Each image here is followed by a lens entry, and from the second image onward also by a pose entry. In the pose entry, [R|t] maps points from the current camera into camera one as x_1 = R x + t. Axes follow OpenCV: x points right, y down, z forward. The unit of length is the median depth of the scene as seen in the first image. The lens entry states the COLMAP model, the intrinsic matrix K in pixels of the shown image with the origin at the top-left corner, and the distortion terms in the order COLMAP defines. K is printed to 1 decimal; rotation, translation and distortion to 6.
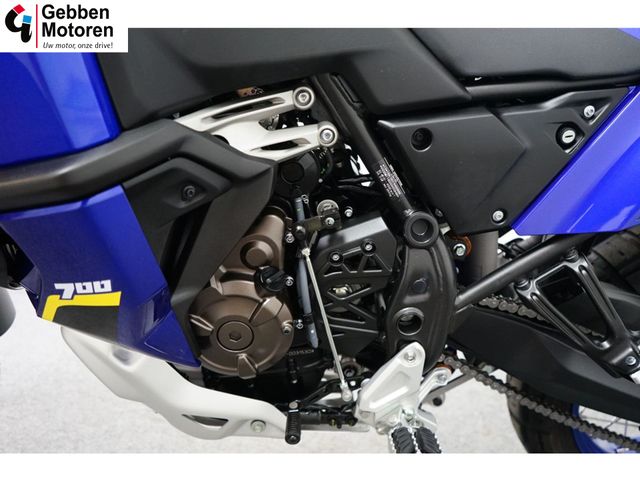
lens RADIAL K [[522.7, 0, 319.4], [0, 522.7, 239.2], [0, 0, 1]] dist [-0.003244, -0.001926]
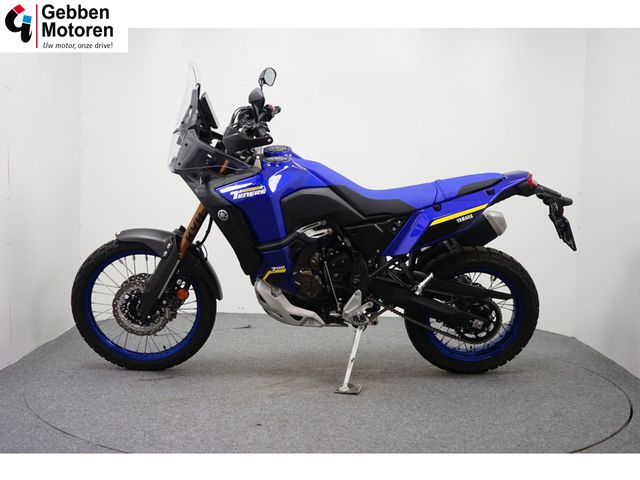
lens RADIAL K [[876.3, 0, 320.3], [0, 876.3, 238.6], [0, 0, 1]] dist [-0.015529, 0.000000]
pose [[0.999231, -0.037424, -0.011725, 0.017236], [0.035750, 0.992130, -0.120004, 0.598233], [0.016124, 0.119492, 0.992704, -5.158389]]
